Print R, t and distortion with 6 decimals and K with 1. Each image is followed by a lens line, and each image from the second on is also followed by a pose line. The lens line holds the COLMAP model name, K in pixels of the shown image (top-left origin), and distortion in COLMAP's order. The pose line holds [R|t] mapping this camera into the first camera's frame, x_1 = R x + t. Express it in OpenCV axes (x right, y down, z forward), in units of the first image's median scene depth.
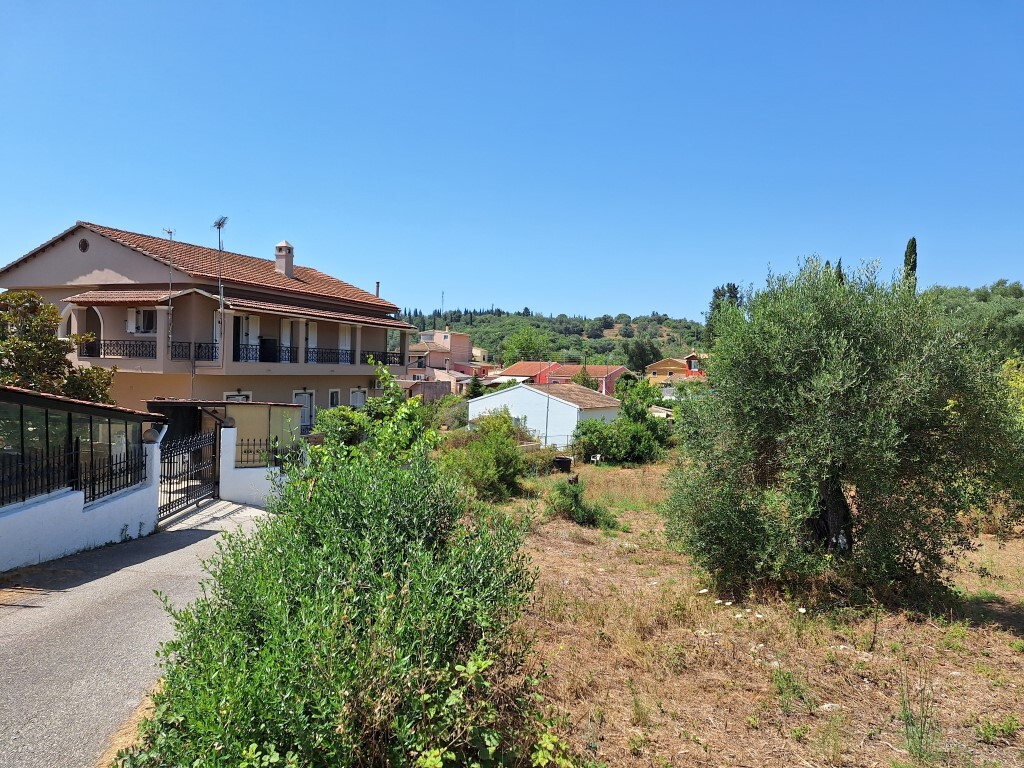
lens RADIAL K [[702.1, 0, 507.5], [0, 702.1, 385.8], [0, 0, 1]] dist [0.049497, -0.066623]
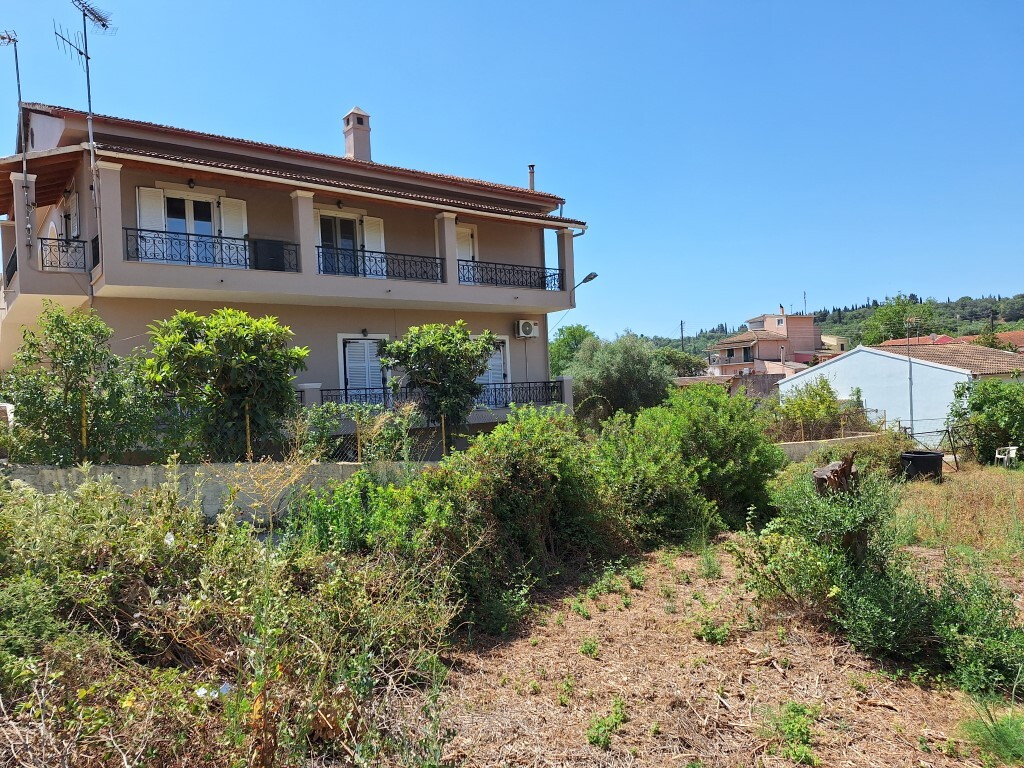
lens RADIAL K [[702.1, 0, 507.5], [0, 702.1, 385.8], [0, 0, 1]] dist [0.049497, -0.066623]
pose [[0.872599, -0.074884, -0.482663, 0.062143], [0.059827, 0.997123, -0.046540, 0.056733], [0.484759, 0.011734, 0.874569, 0.382915]]
